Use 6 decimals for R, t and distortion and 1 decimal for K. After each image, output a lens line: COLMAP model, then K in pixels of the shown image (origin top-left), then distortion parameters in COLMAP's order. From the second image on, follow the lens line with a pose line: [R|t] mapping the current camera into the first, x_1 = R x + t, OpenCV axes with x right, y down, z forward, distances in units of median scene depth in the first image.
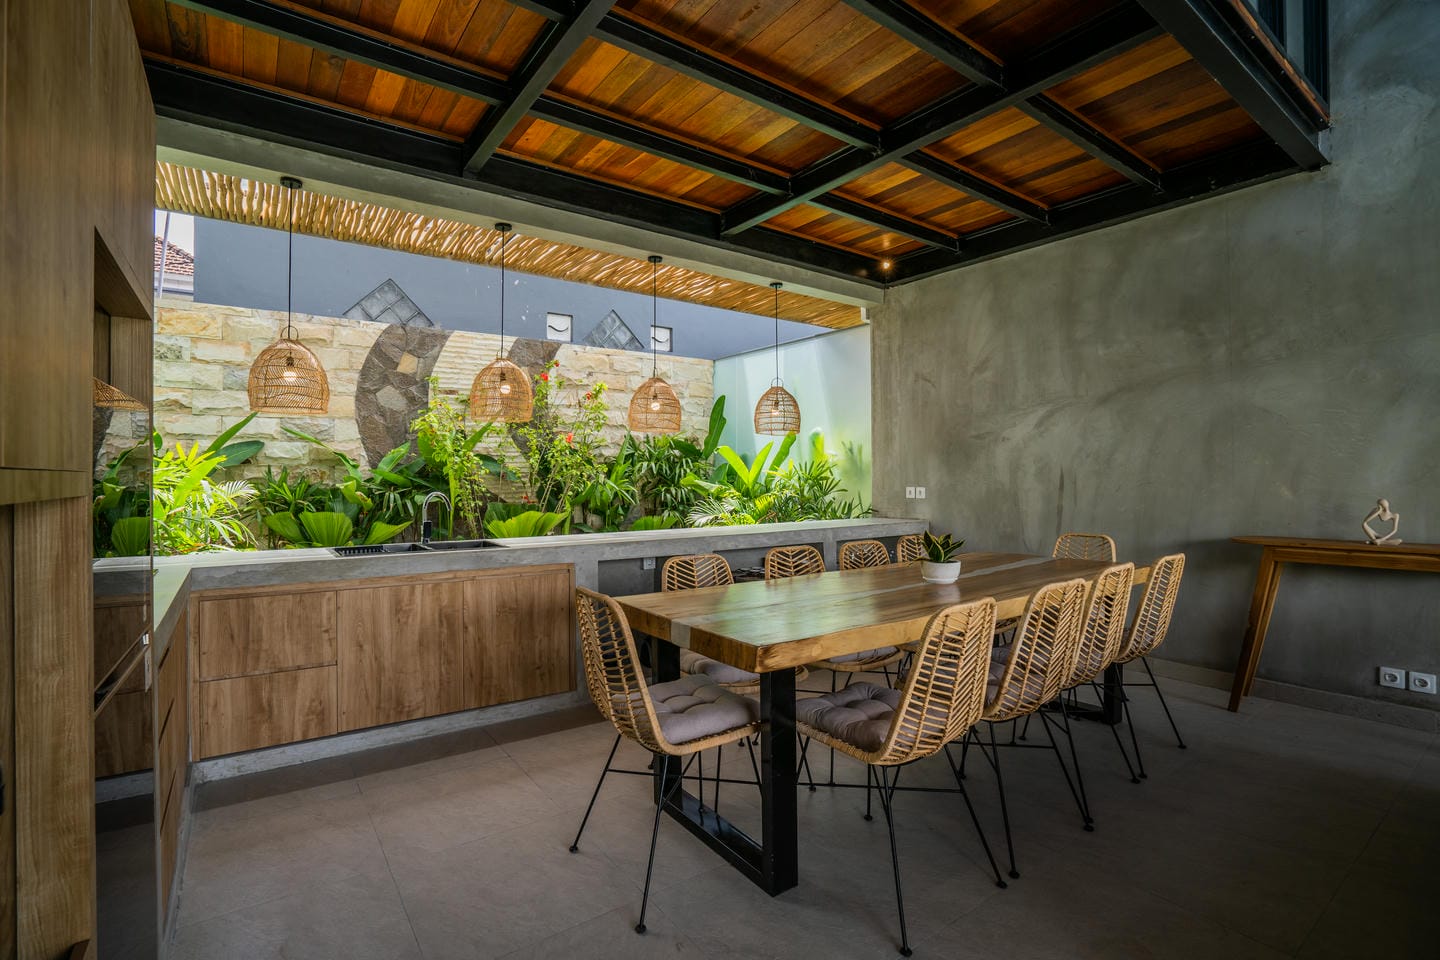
lens RADIAL K [[662.6, 0, 715.8], [0, 662.6, 482.8], [0, 0, 1]] dist [-0.051351, 0.017231]
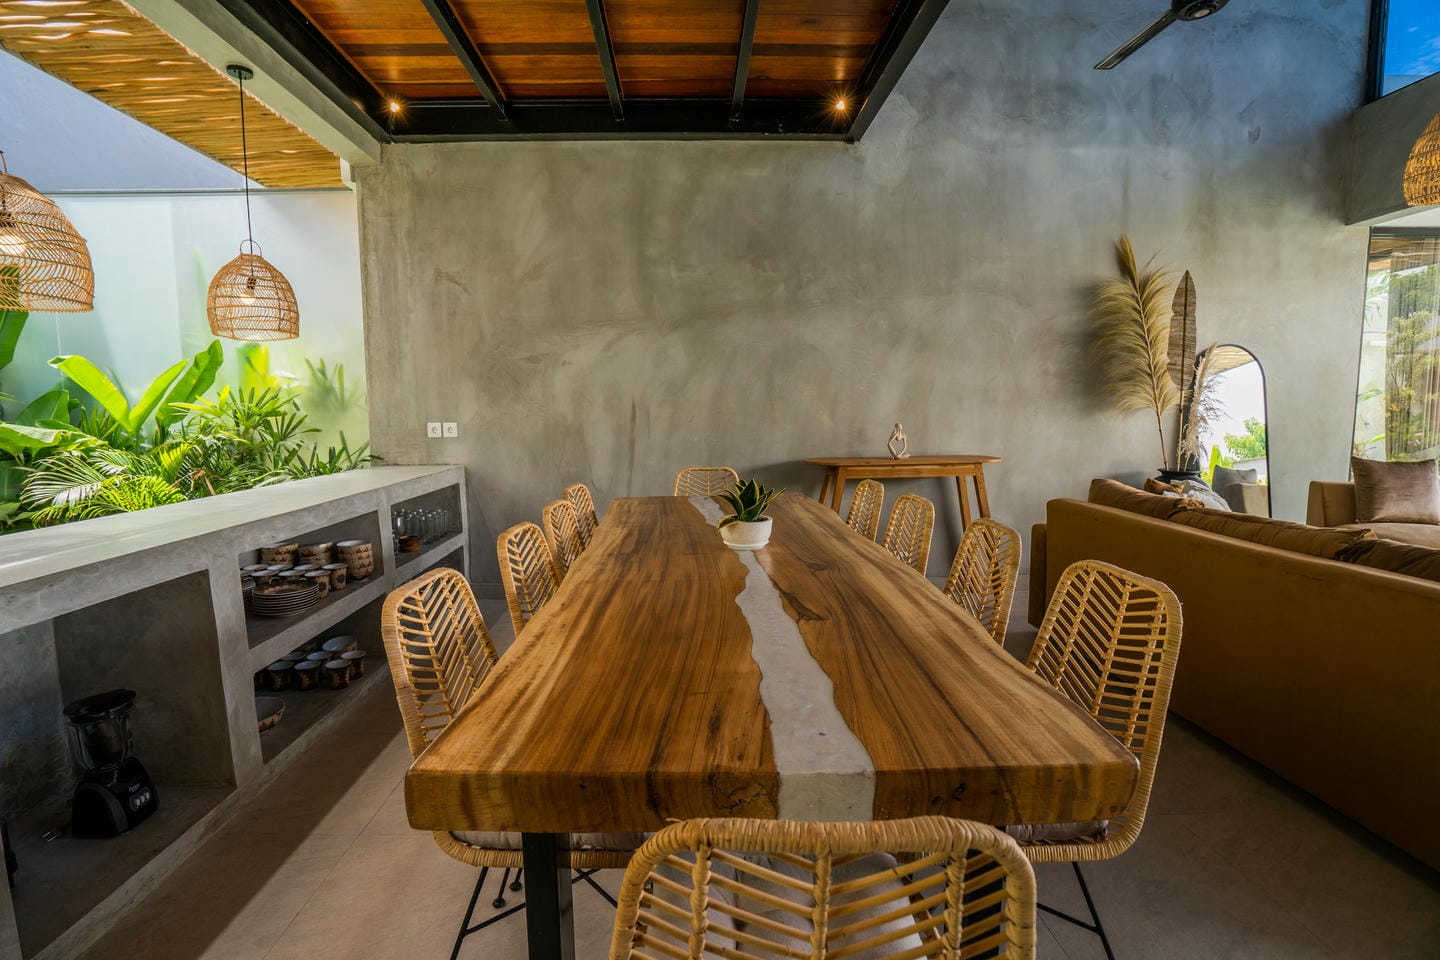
lens RADIAL K [[662.6, 0, 716.2], [0, 662.6, 475.1], [0, 0, 1]] dist [-0.051351, 0.017231]
pose [[0.571460, -0.083814, 0.816339, -0.158404], [0.014337, 0.995639, 0.092186, 0.001608], [-0.820505, -0.040976, 0.570169, 0.344702]]
